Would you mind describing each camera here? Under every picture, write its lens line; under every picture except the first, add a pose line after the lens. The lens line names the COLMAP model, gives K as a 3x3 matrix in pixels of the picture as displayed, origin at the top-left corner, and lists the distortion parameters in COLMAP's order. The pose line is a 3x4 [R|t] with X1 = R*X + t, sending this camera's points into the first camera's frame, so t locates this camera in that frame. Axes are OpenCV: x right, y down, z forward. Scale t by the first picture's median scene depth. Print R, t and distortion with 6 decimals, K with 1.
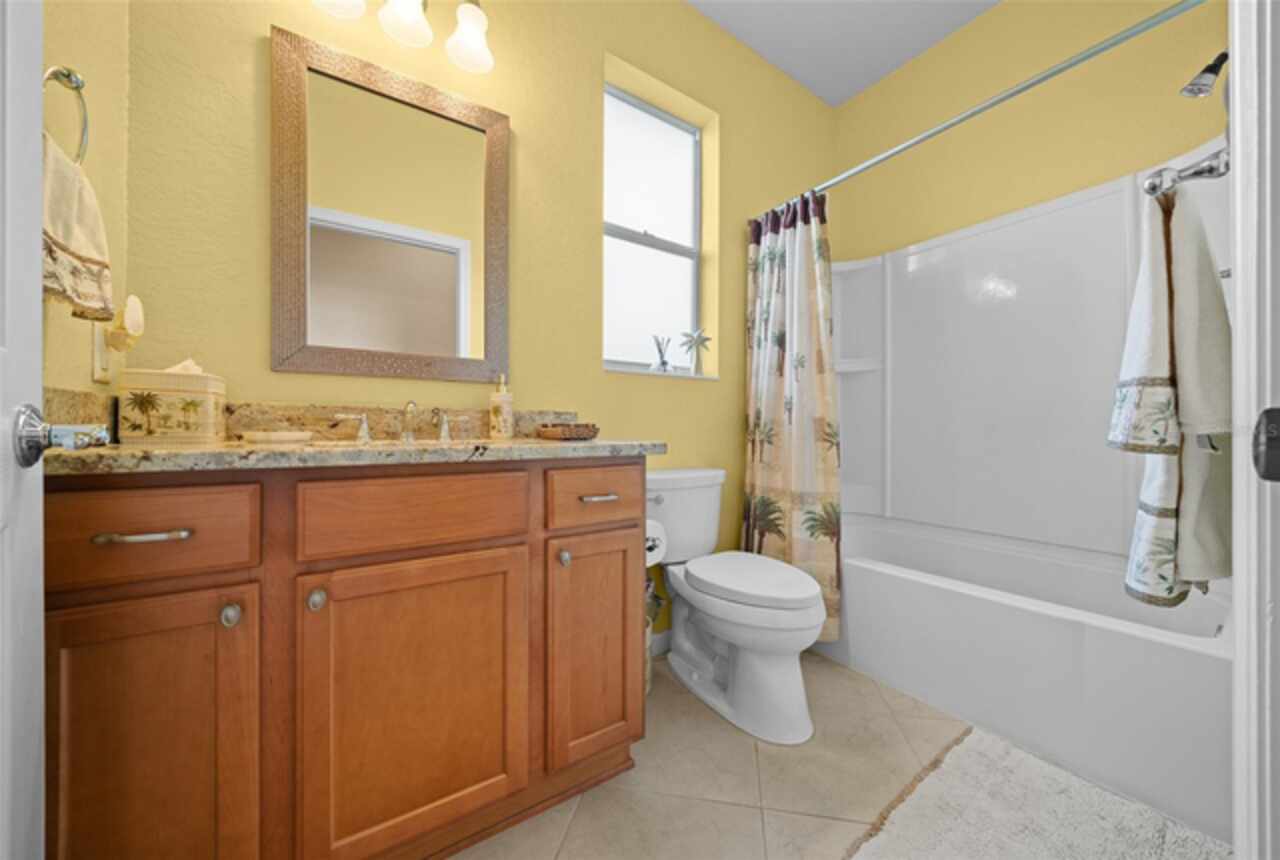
lens RADIAL K [[451.0, 0, 638.1], [0, 451.0, 422.3], [0, 0, 1]] dist [-0.018793, 0.002979]
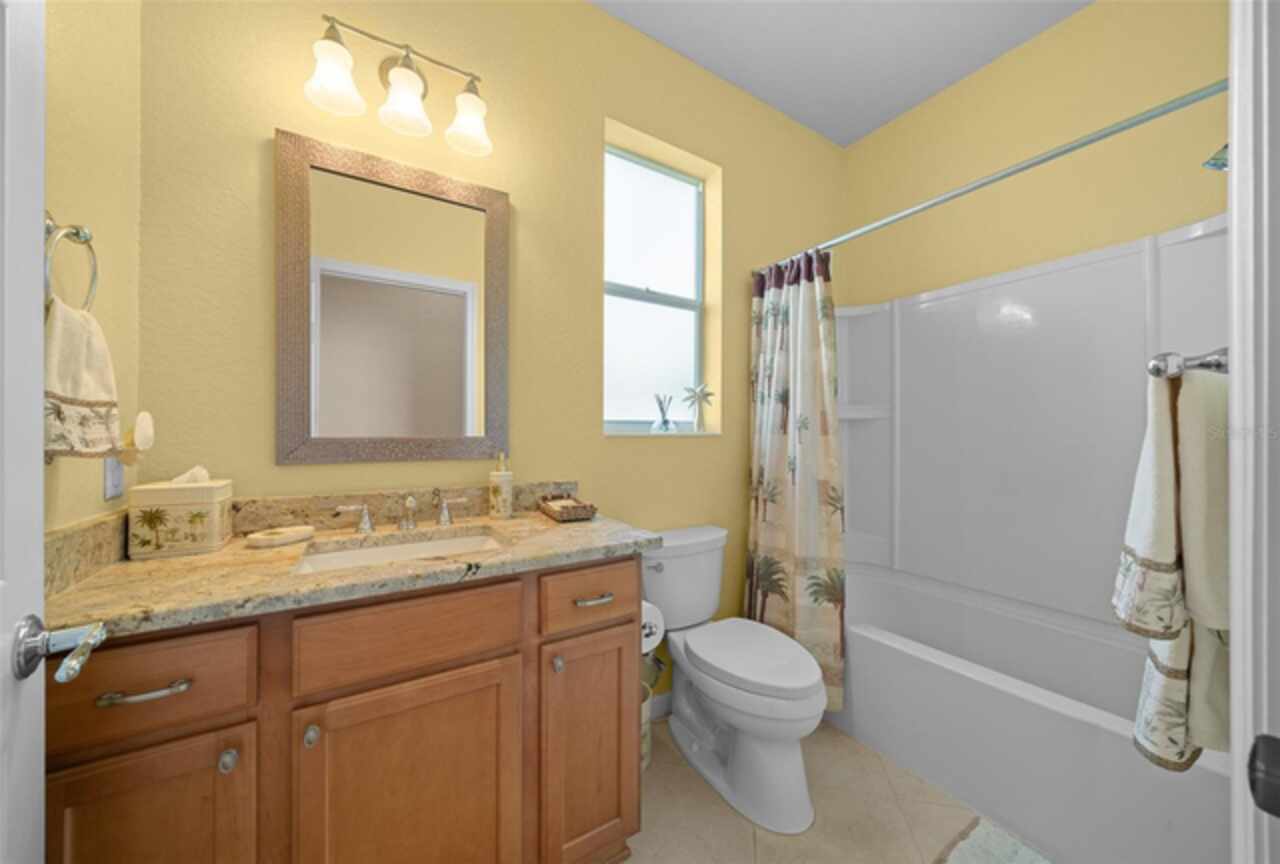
lens RADIAL K [[450.4, 0, 634.6], [0, 450.4, 415.3], [0, 0, 1]] dist [-0.019967, 0.003482]
pose [[0.999345, -0.000213, -0.036176, 0.035964], [0.000047, 0.999990, -0.004573, -0.205891], [0.036176, 0.004568, 0.999335, 0.004098]]
